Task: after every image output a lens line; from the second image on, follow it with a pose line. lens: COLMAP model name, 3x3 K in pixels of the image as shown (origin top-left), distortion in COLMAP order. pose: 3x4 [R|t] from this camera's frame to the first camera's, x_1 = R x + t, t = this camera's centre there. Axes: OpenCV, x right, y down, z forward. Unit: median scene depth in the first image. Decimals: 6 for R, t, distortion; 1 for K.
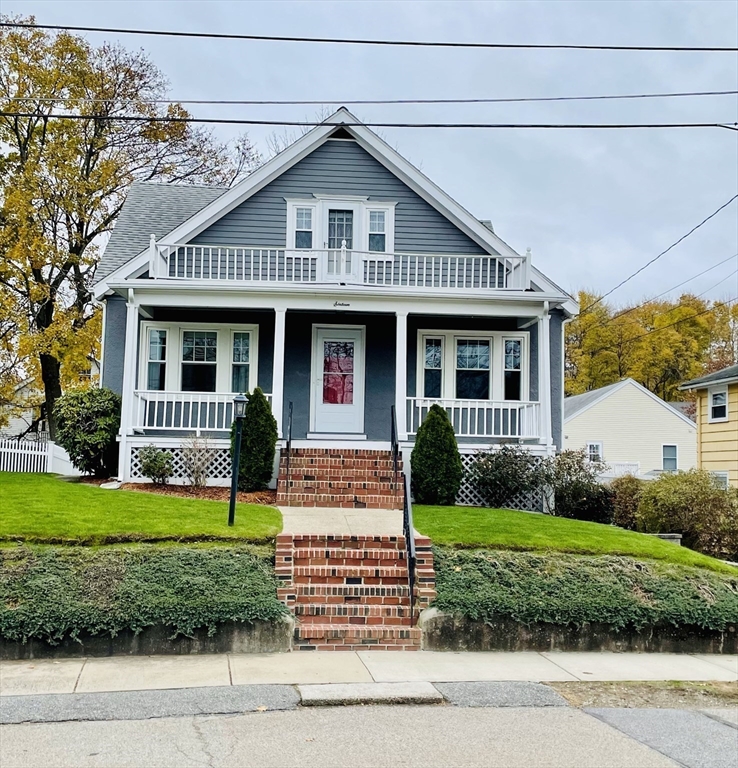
lens RADIAL K [[914.3, 0, 369.0], [0, 914.3, 384.0], [0, 0, 1]] dist [-0.104303, 0.009727]
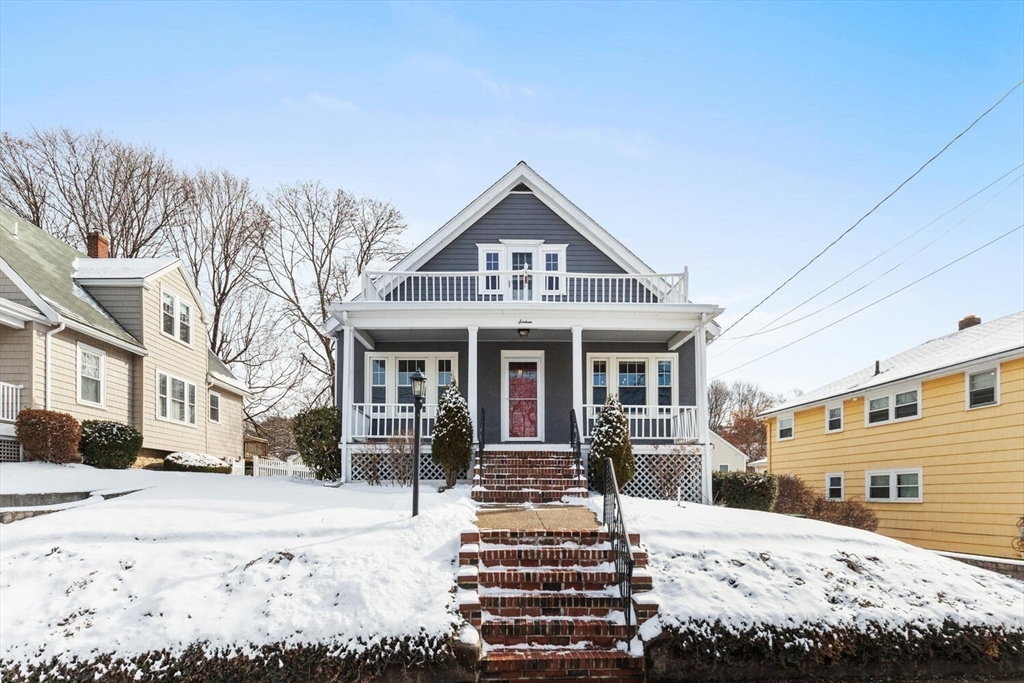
lens RADIAL K [[473.6, 0, 497.8], [0, 473.6, 365.0], [0, 0, 1]] dist [-0.001206, 0.000086]
pose [[0.996852, -0.029157, -0.073727, -0.020537], [0.016391, 0.985622, -0.168169, 0.063628], [0.077570, 0.166431, 0.982997, 0.387991]]
